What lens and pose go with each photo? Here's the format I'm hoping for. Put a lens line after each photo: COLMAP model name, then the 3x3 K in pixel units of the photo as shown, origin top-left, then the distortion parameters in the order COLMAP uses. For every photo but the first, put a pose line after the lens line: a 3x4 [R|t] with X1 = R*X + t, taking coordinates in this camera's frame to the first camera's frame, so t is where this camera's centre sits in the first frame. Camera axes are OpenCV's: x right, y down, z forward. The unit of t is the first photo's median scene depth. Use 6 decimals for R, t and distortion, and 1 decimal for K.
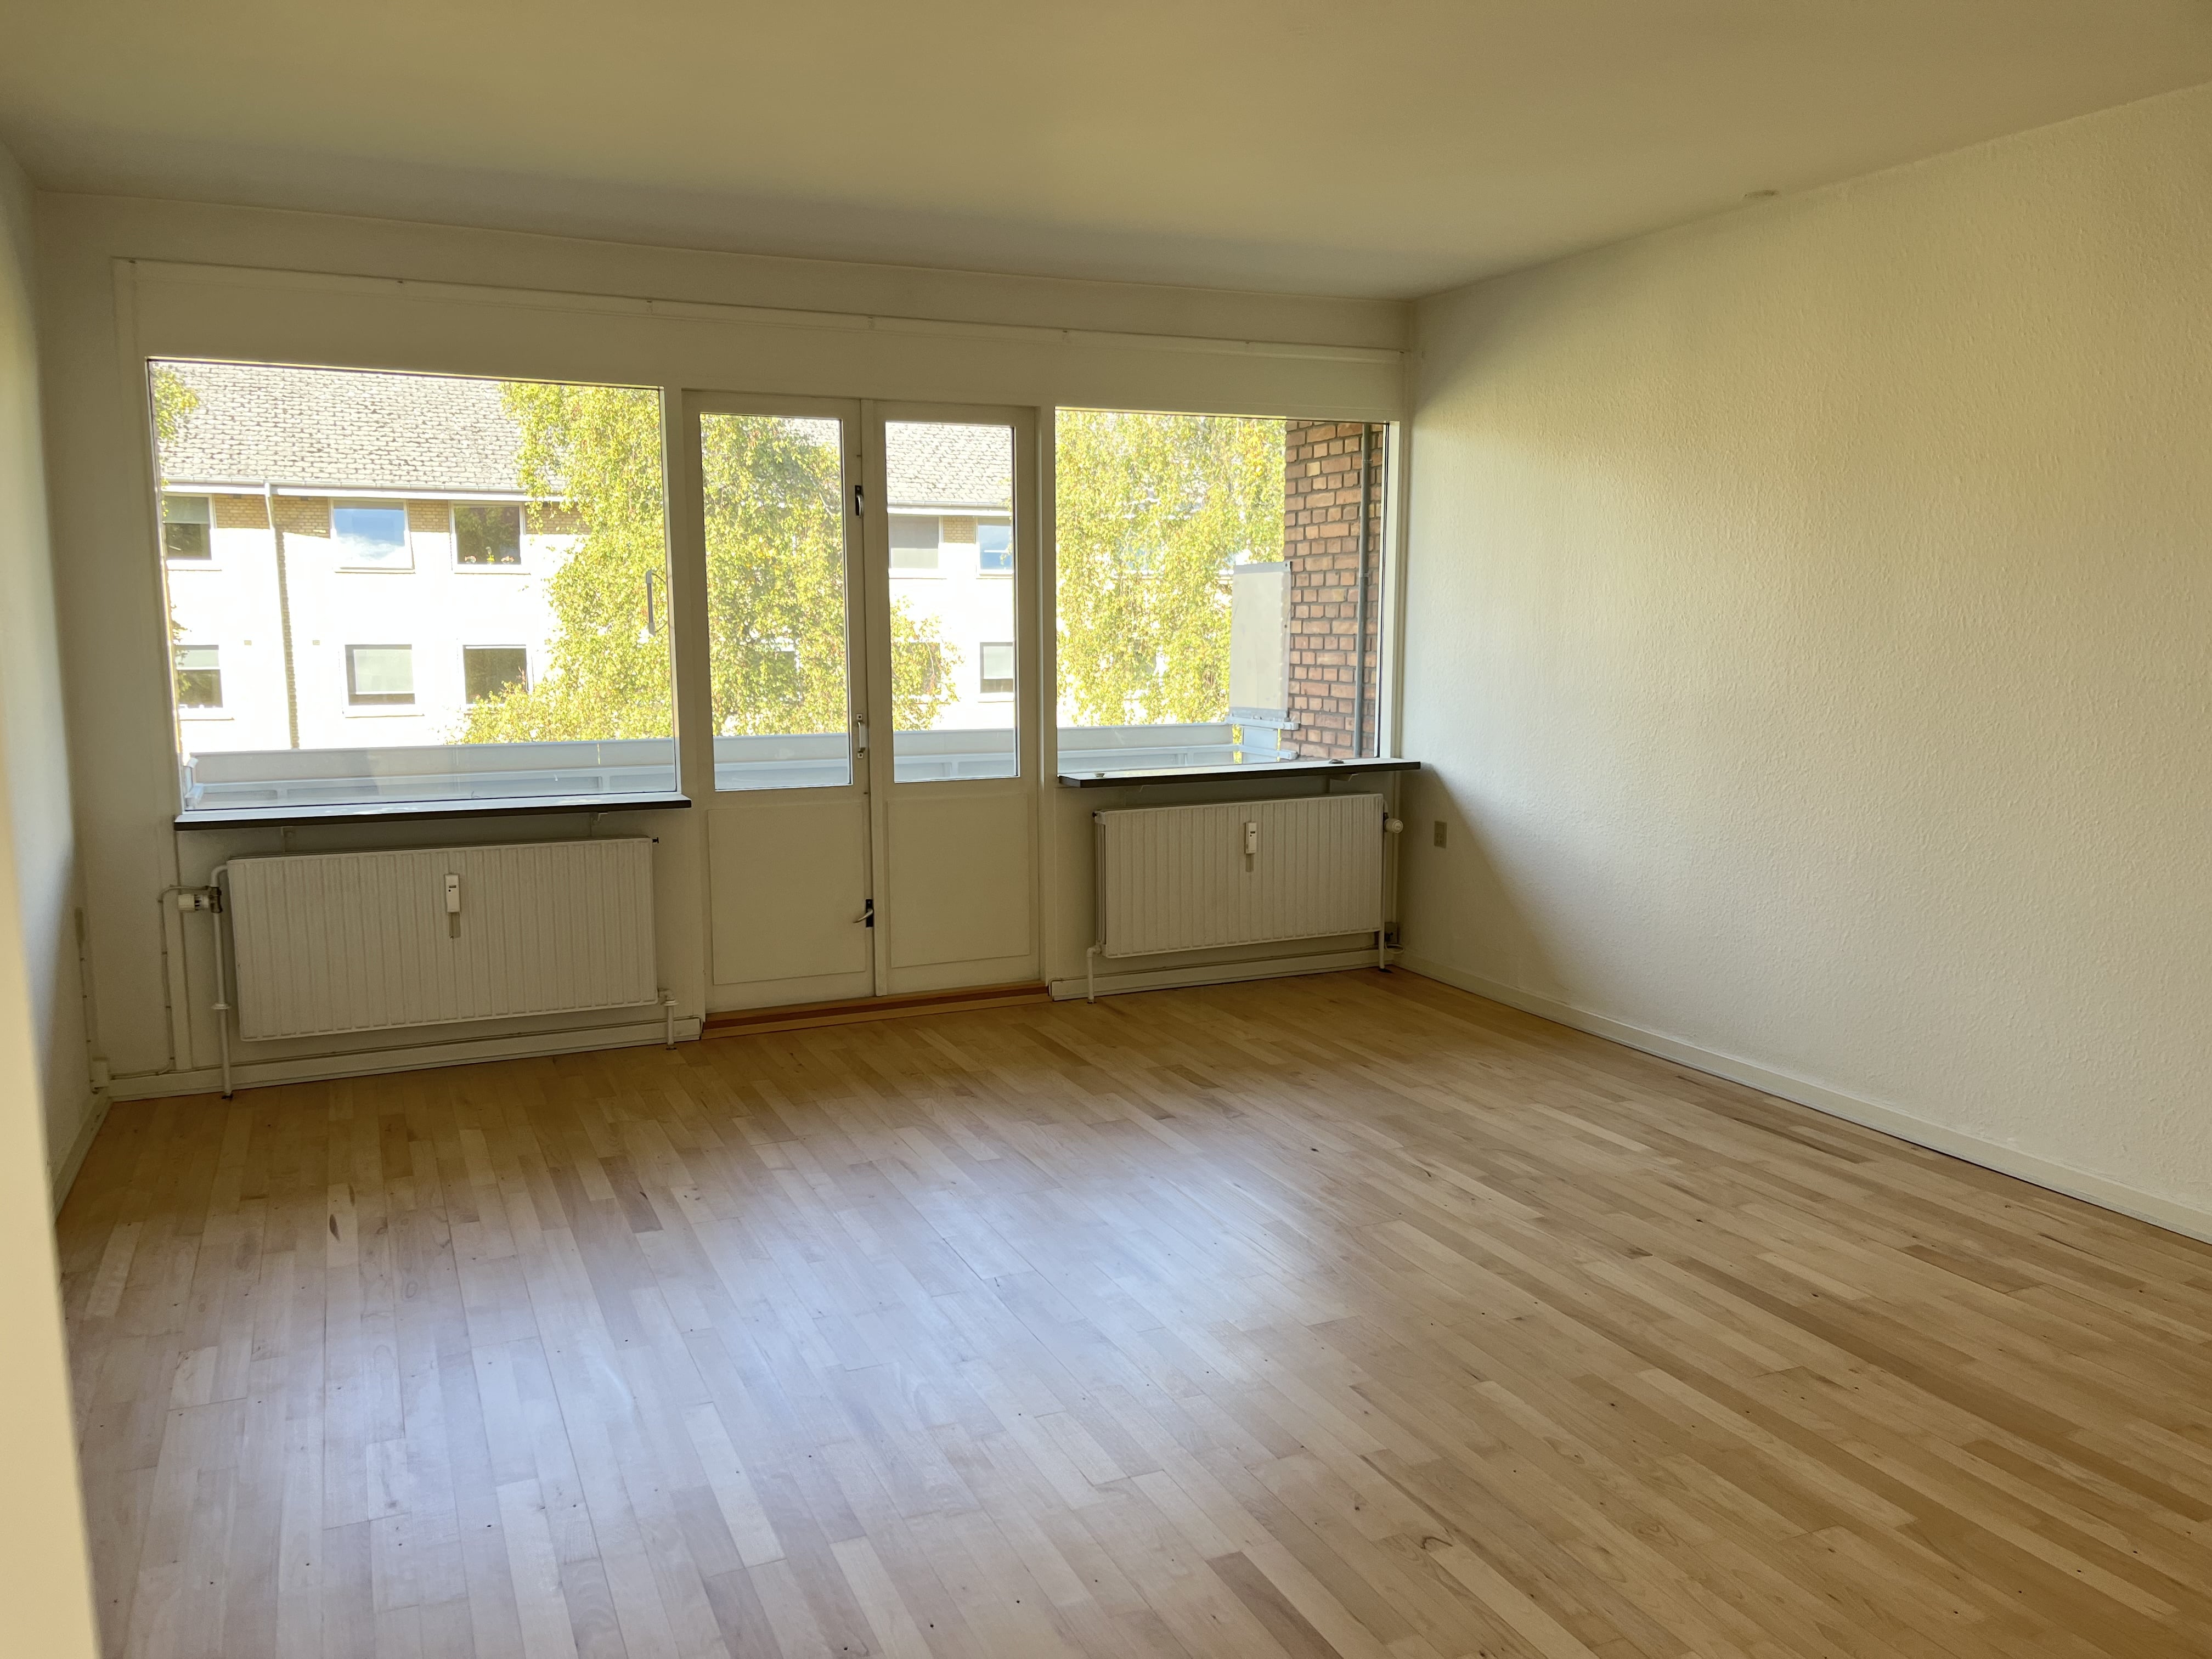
lens RADIAL K [[1674.8, 0, 1087.6], [0, 1674.8, 843.7], [0, 0, 1]] dist [0.063005, -0.025113]
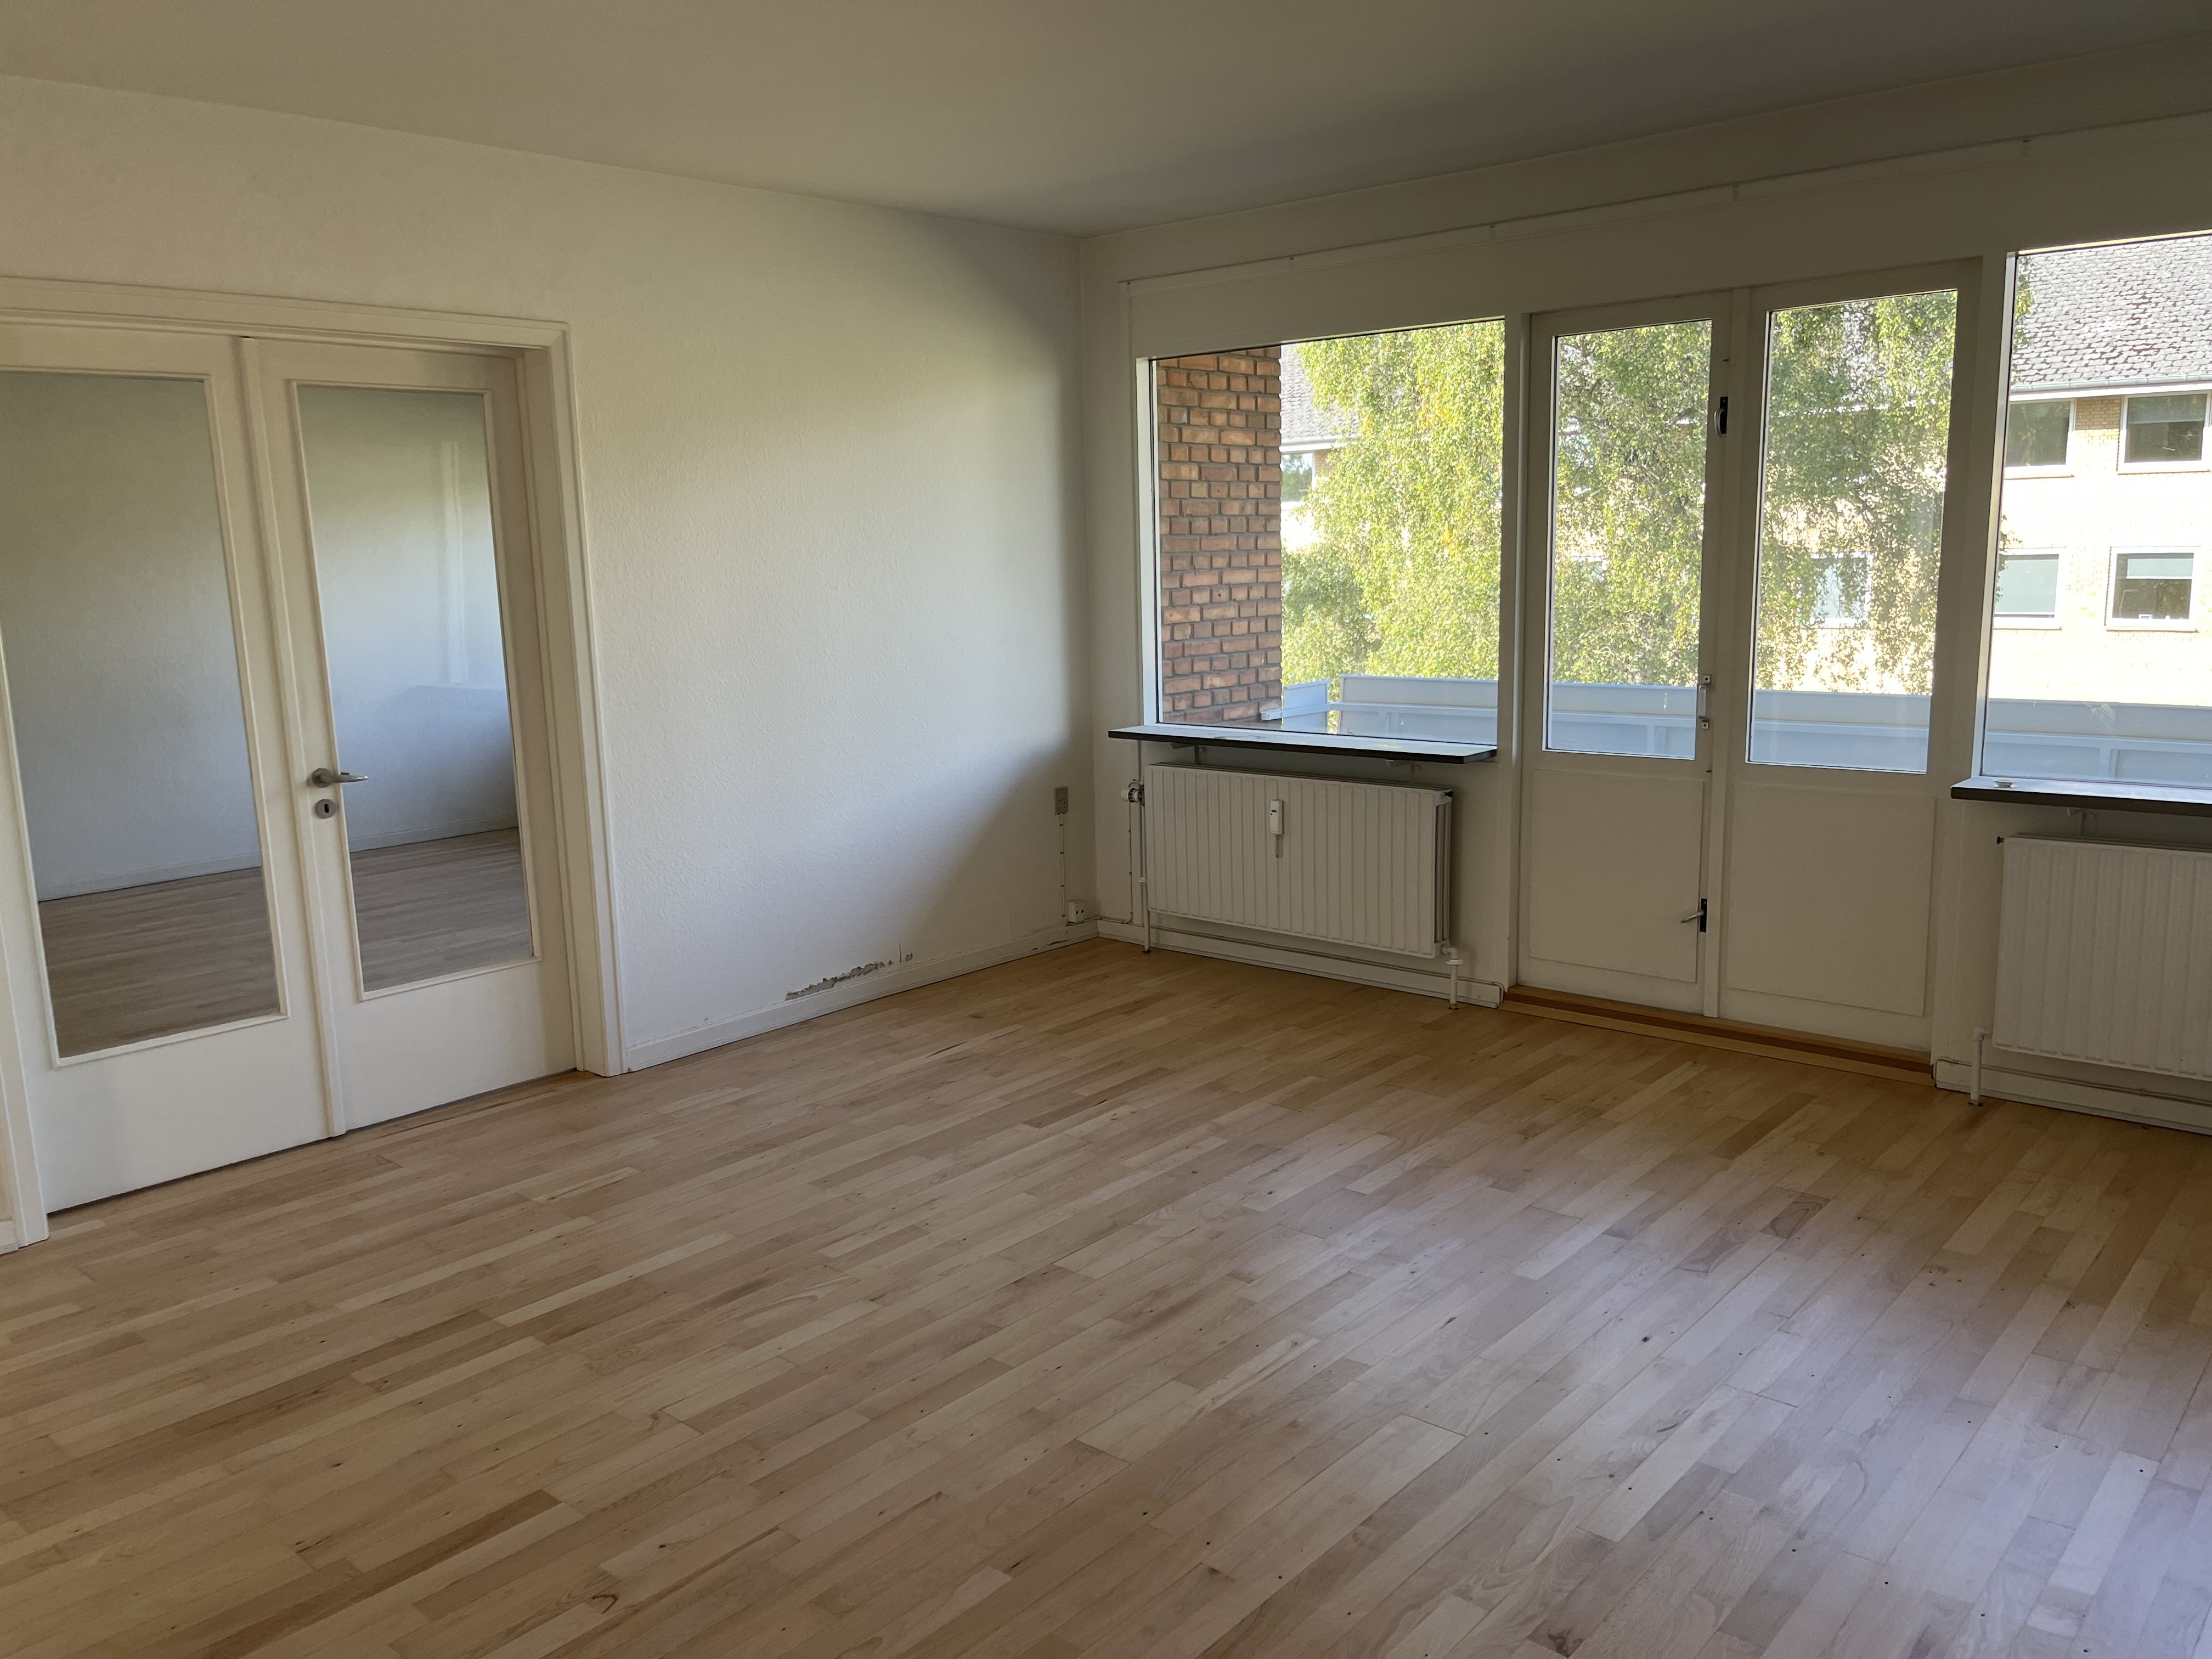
lens RADIAL K [[1674.8, 0, 1085.9], [0, 1674.8, 836.2], [0, 0, 1]] dist [0.063005, -0.025113]
pose [[0.420433, 0.149644, -0.894898, 0.514304], [-0.100837, 0.987902, 0.117822, -0.069126], [0.901703, 0.040703, 0.430436, 0.380530]]
